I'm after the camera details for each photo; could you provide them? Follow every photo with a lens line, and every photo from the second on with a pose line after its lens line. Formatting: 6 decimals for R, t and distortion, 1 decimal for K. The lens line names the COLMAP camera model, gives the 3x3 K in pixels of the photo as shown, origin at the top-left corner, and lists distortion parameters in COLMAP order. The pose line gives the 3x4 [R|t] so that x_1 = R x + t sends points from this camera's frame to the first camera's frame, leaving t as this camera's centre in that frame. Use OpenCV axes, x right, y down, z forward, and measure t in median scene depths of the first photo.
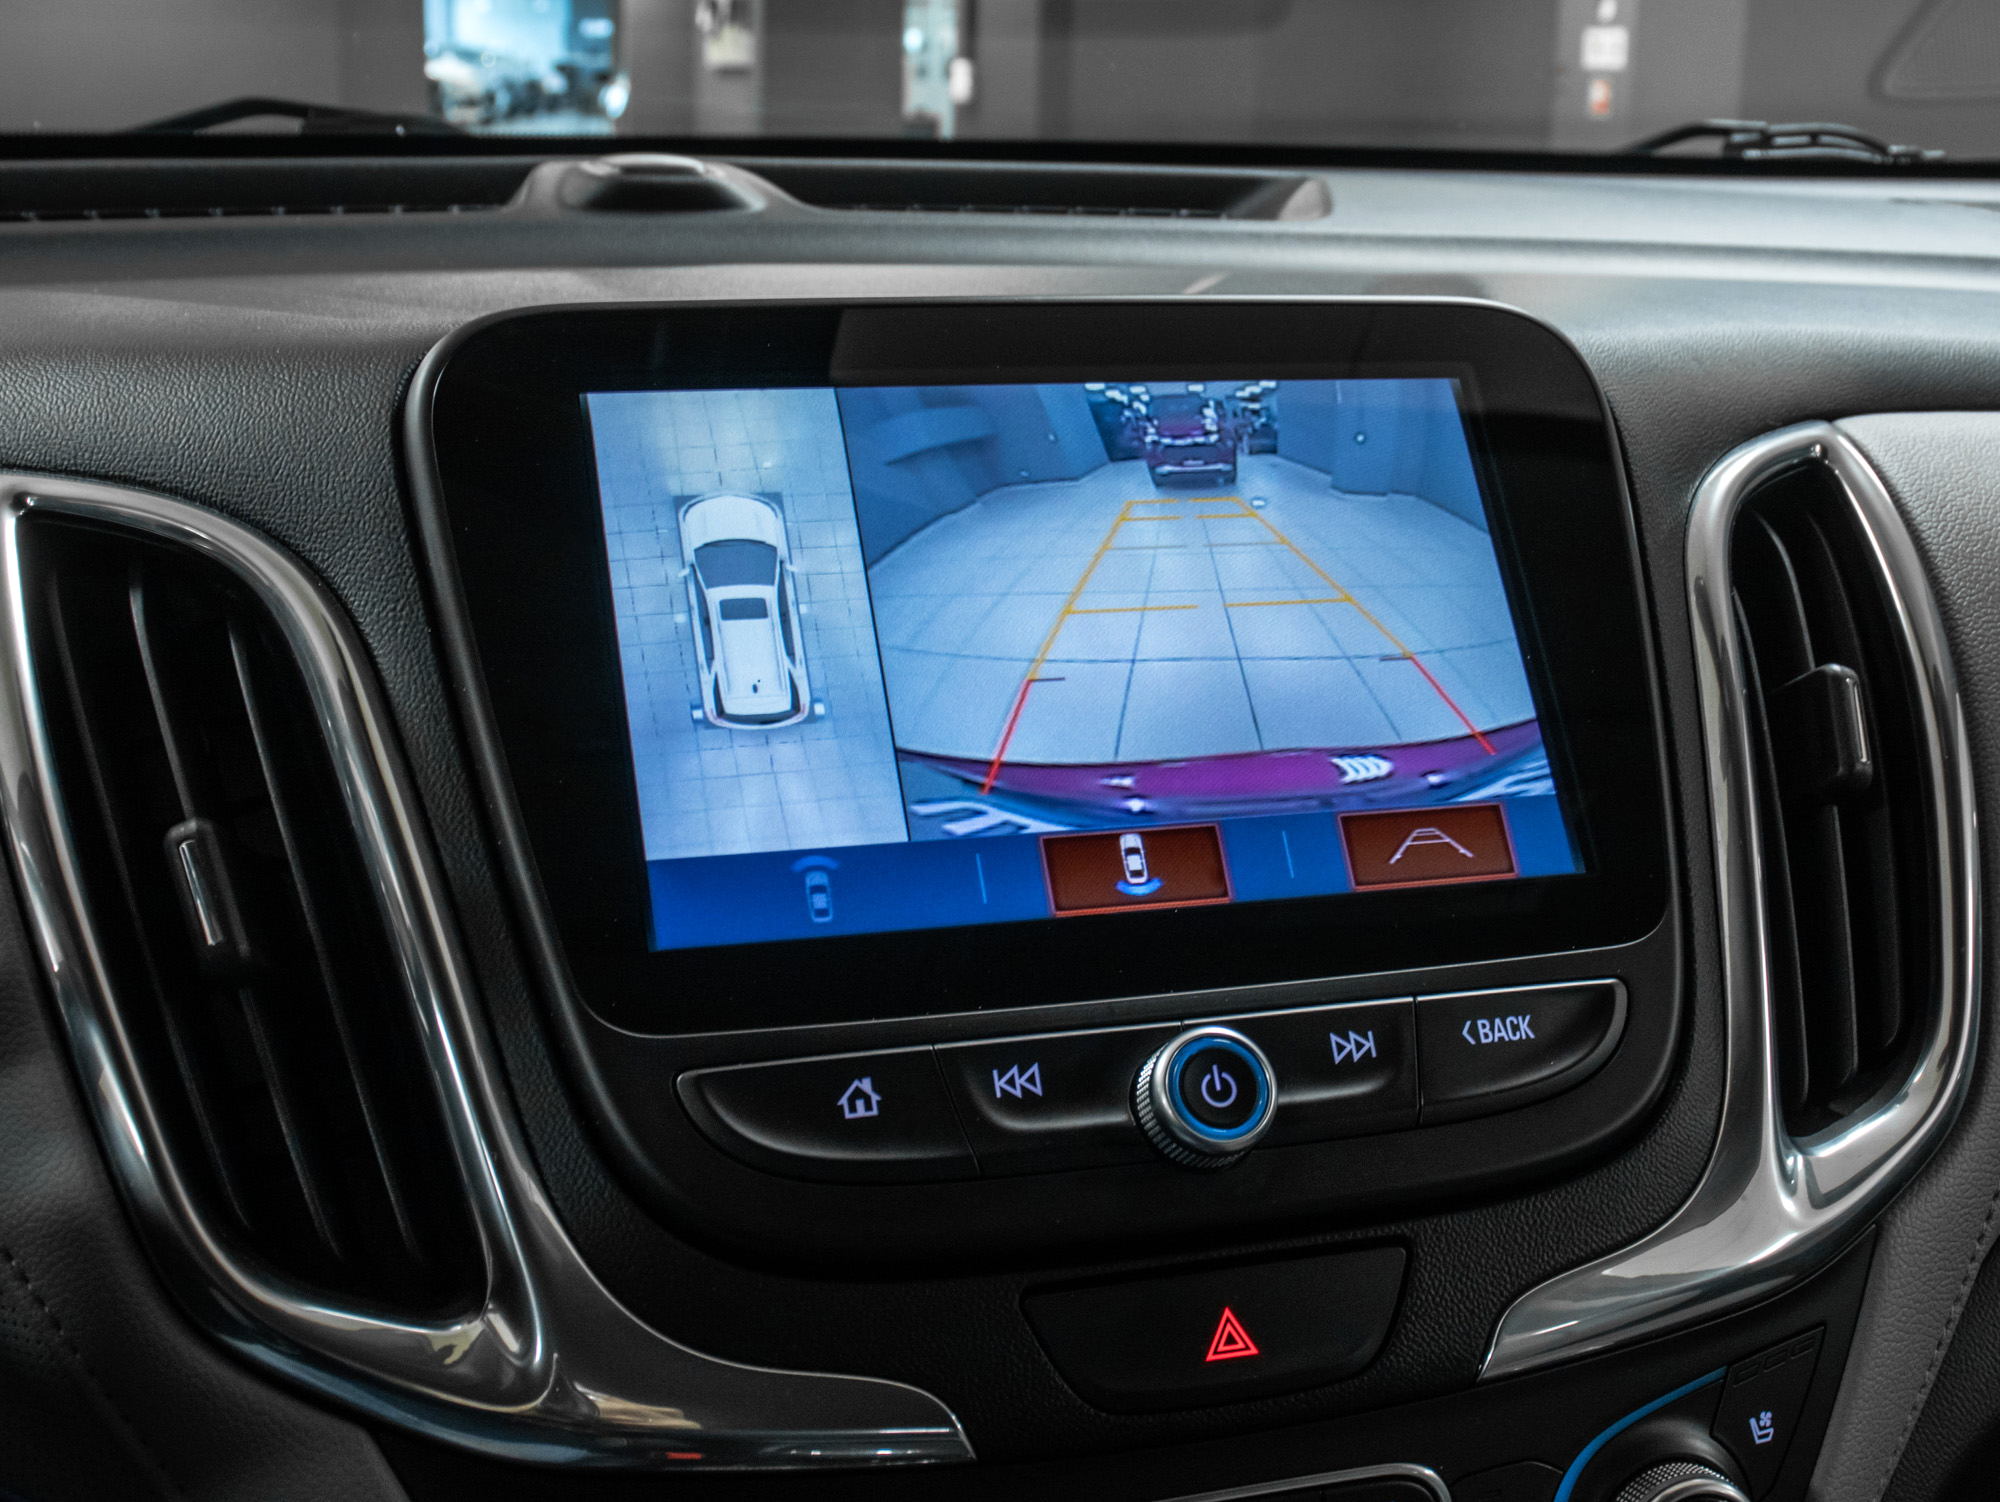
lens RADIAL K [[2472.2, 0, 1010.4], [0, 2472.2, 755.2], [0, 0, 1]] dist [-0.080410, 0.000000]
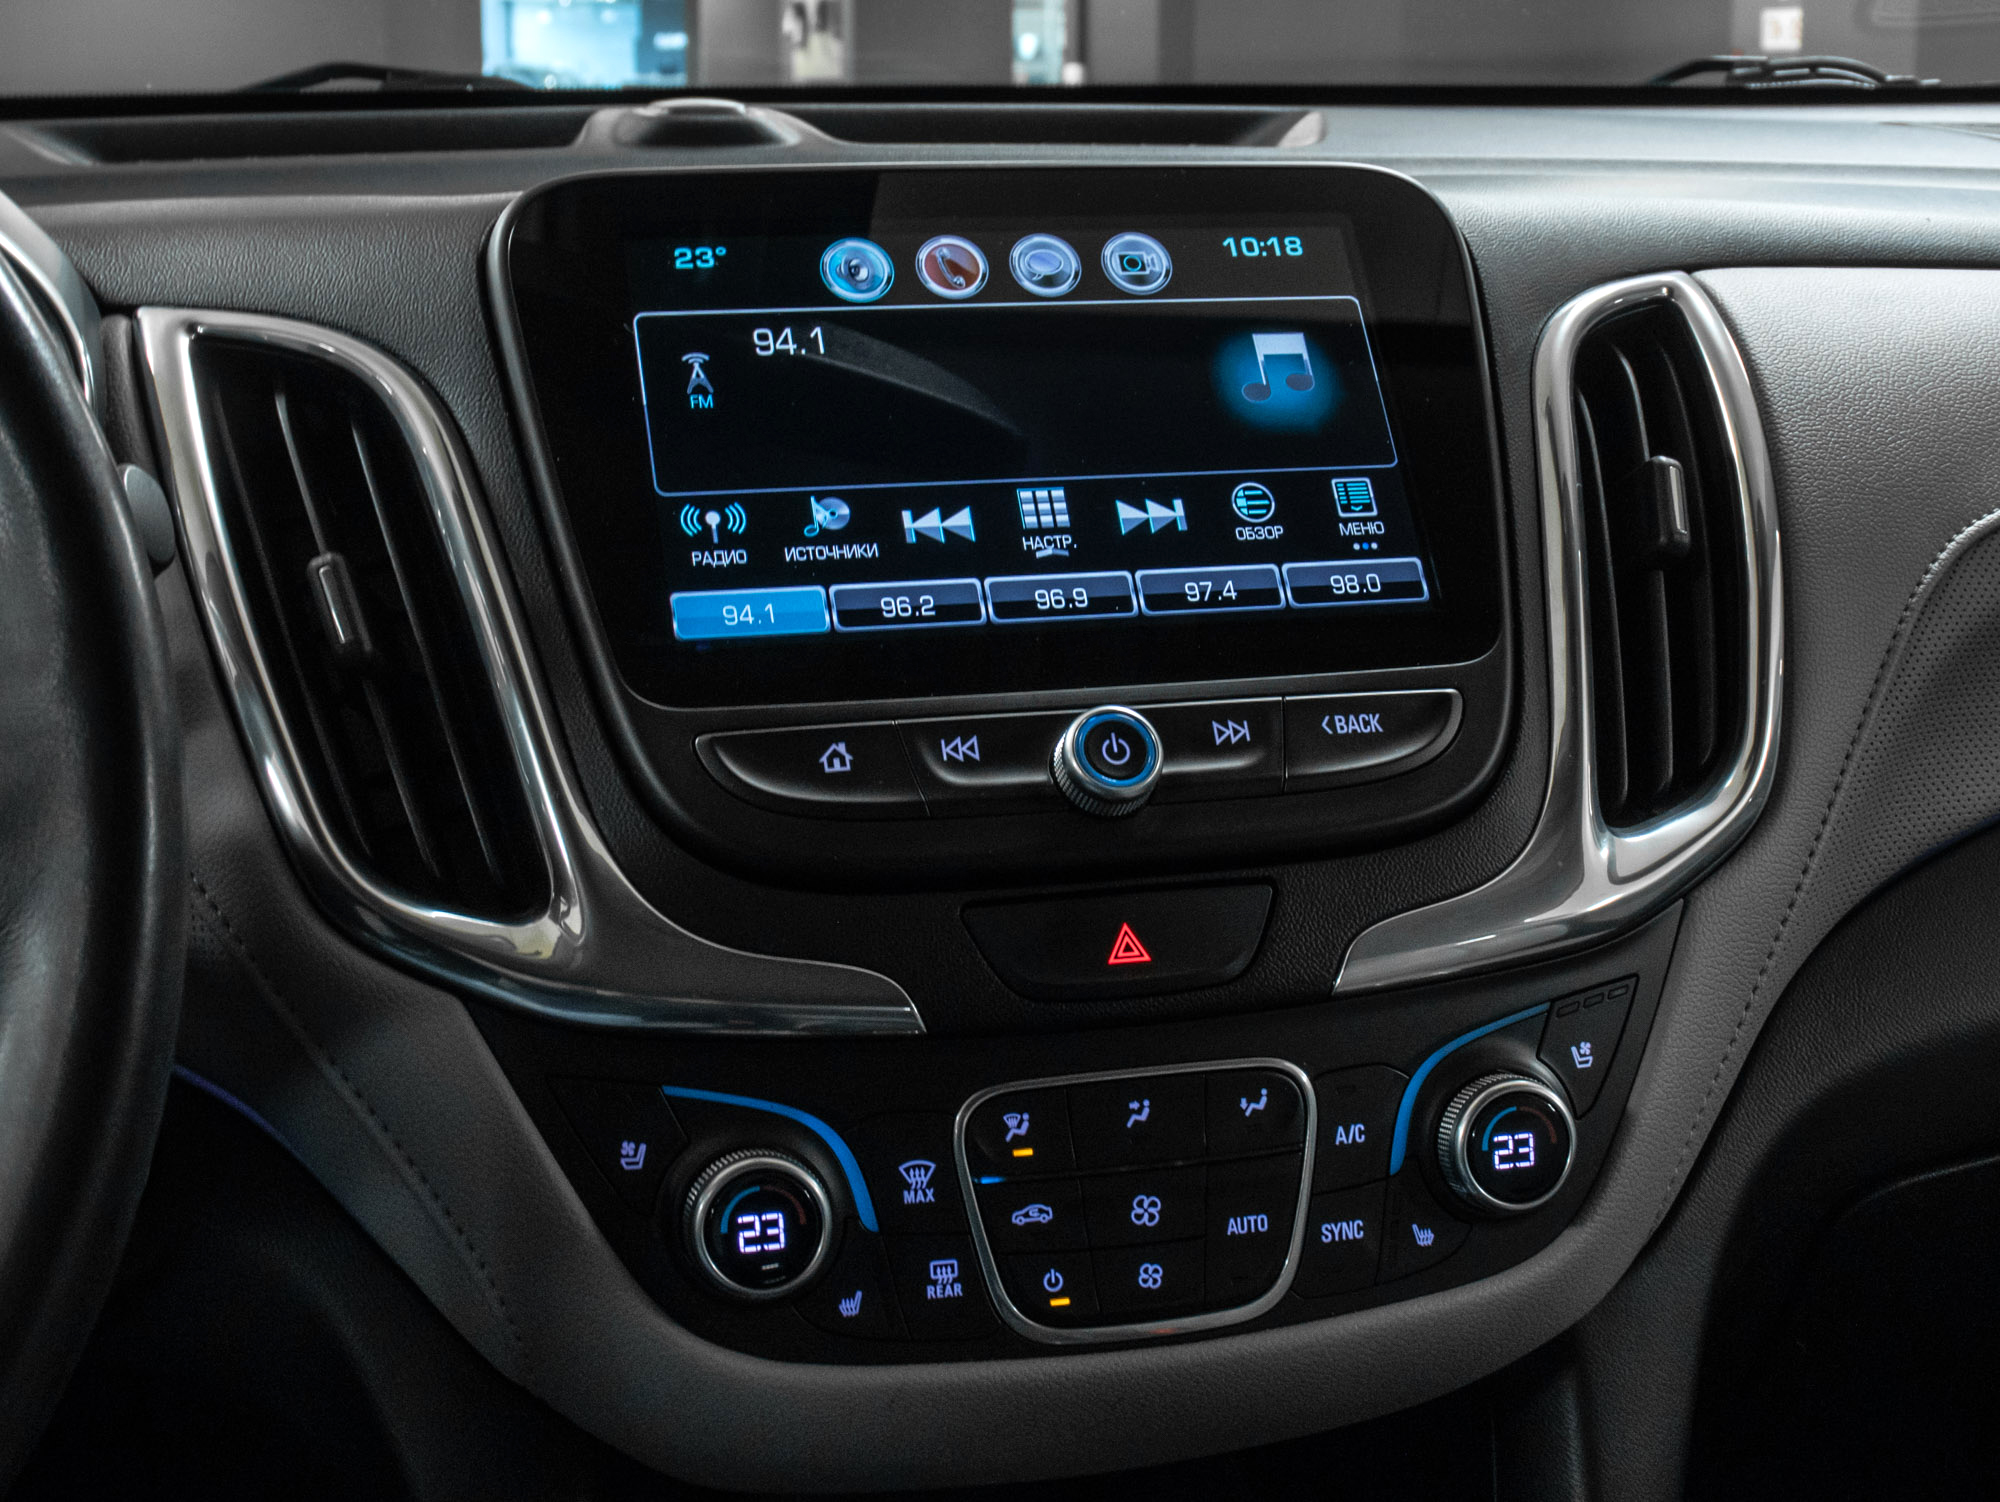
lens RADIAL K [[2842.5, 0, 984.9], [0, 2842.5, 743.3], [0, 0, 1]] dist [-0.101362, 0.000000]
pose [[0.998222, -0.012932, -0.058192, 0.095784], [0.010496, 0.999064, -0.041972, 0.179848], [0.058680, 0.041287, 0.997423, -0.446616]]
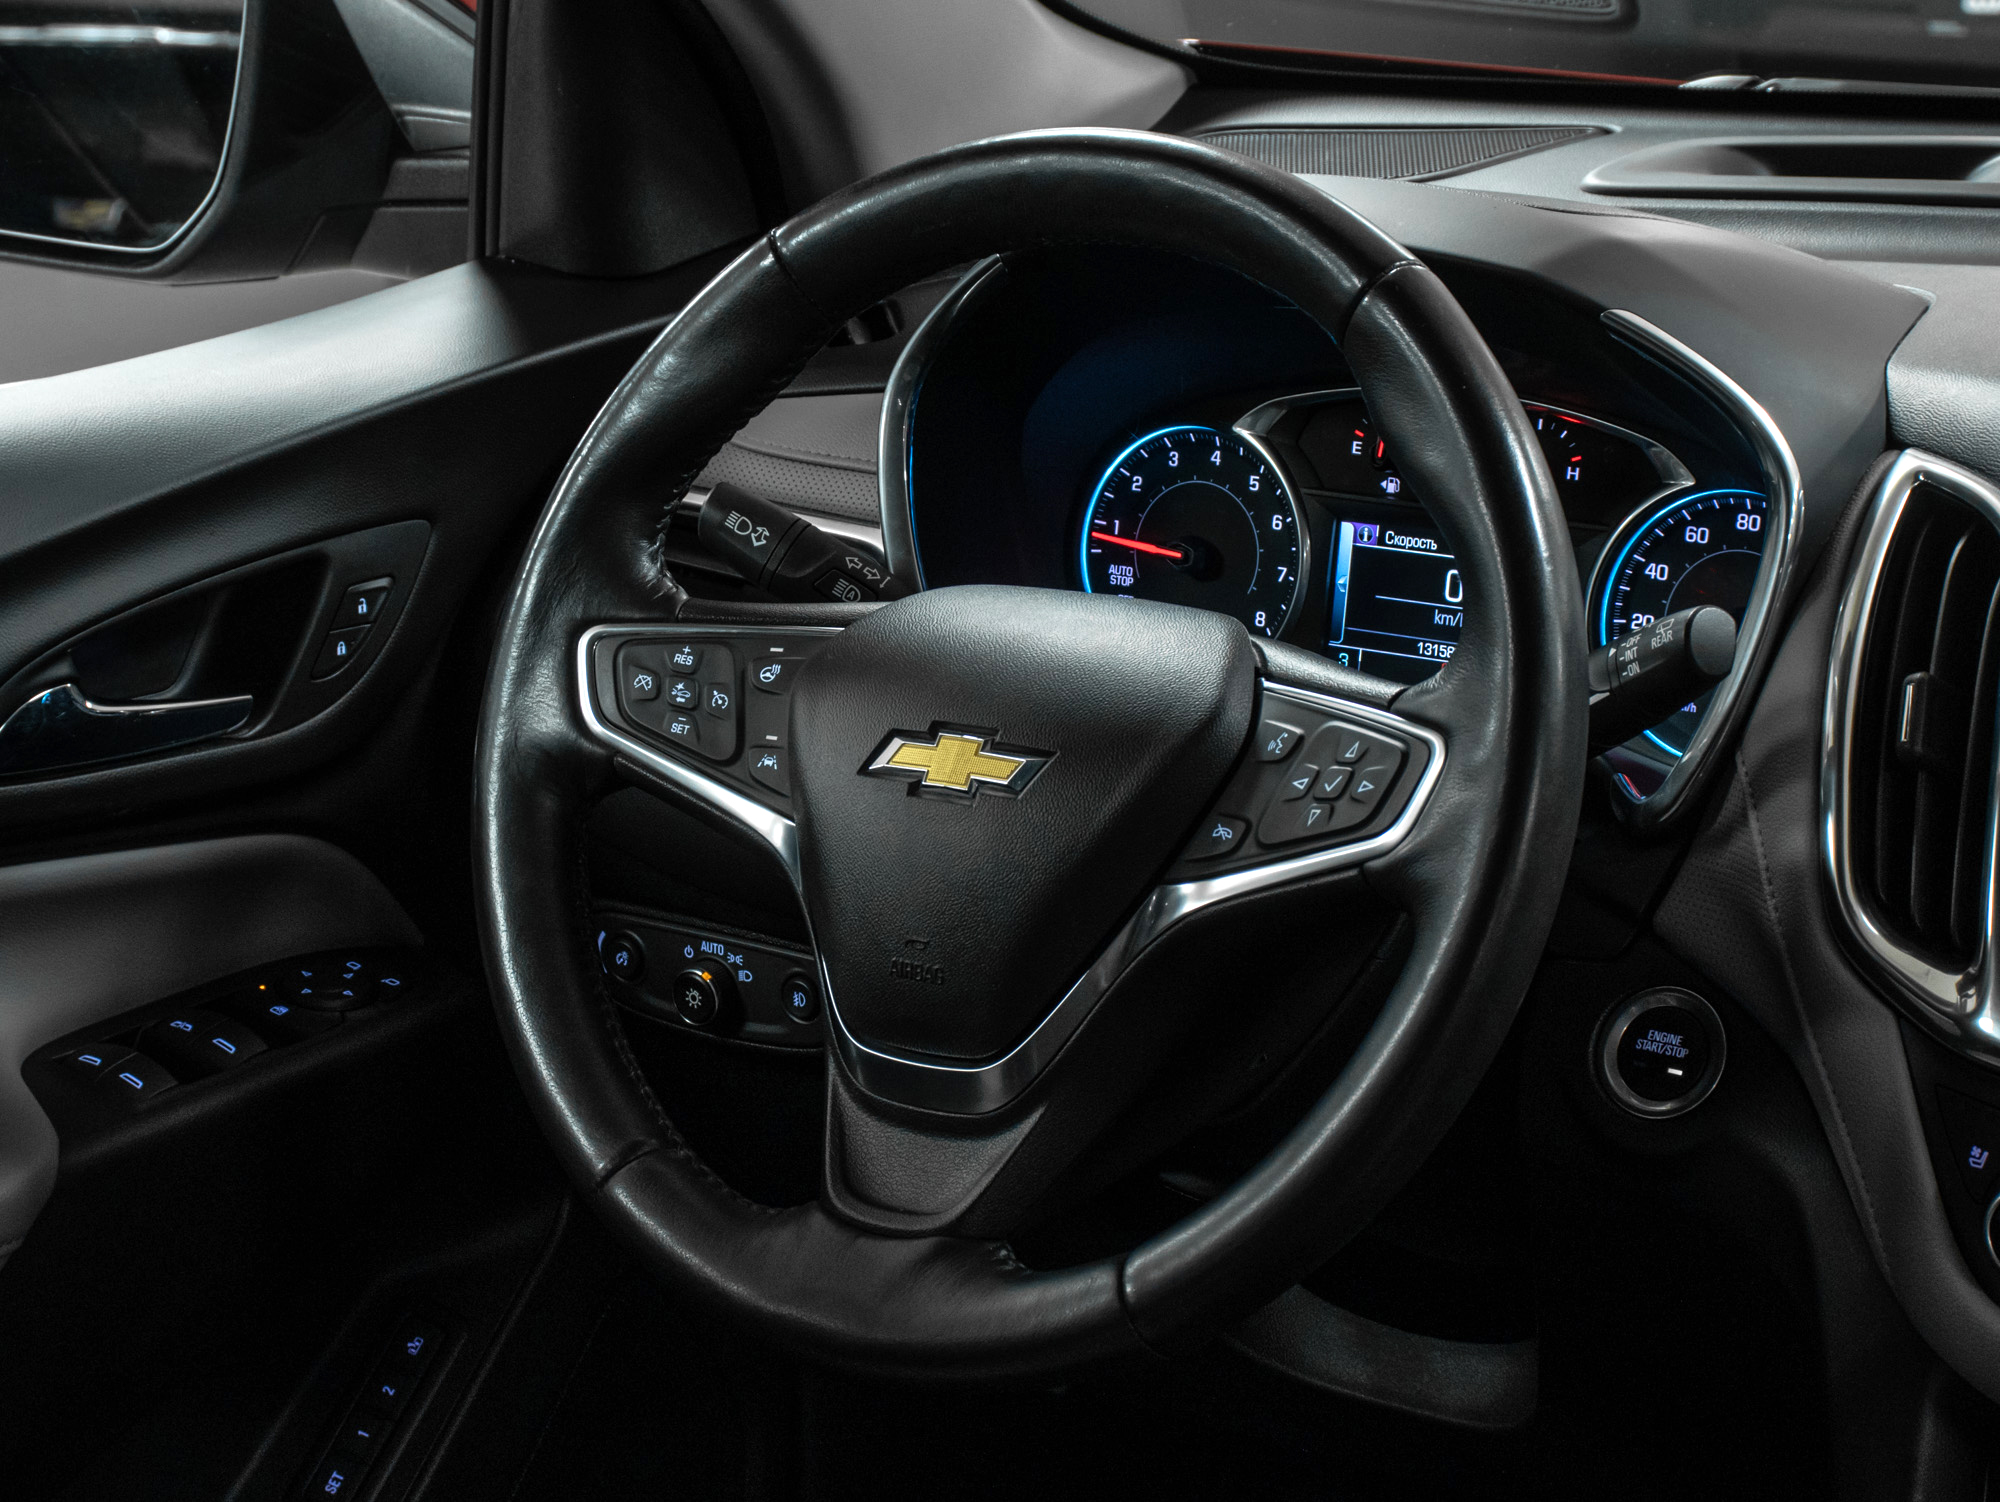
lens RADIAL K [[4193.8, 0, 1000.9], [0, 4193.8, 842.1], [0, 0, 1]] dist [0.052737, 0.000000]
pose [[0.603074, 0.200232, -0.772146, 1.509063], [-0.177013, 0.977441, 0.115216, -0.080386], [0.777797, 0.067196, 0.624913, -1.296686]]
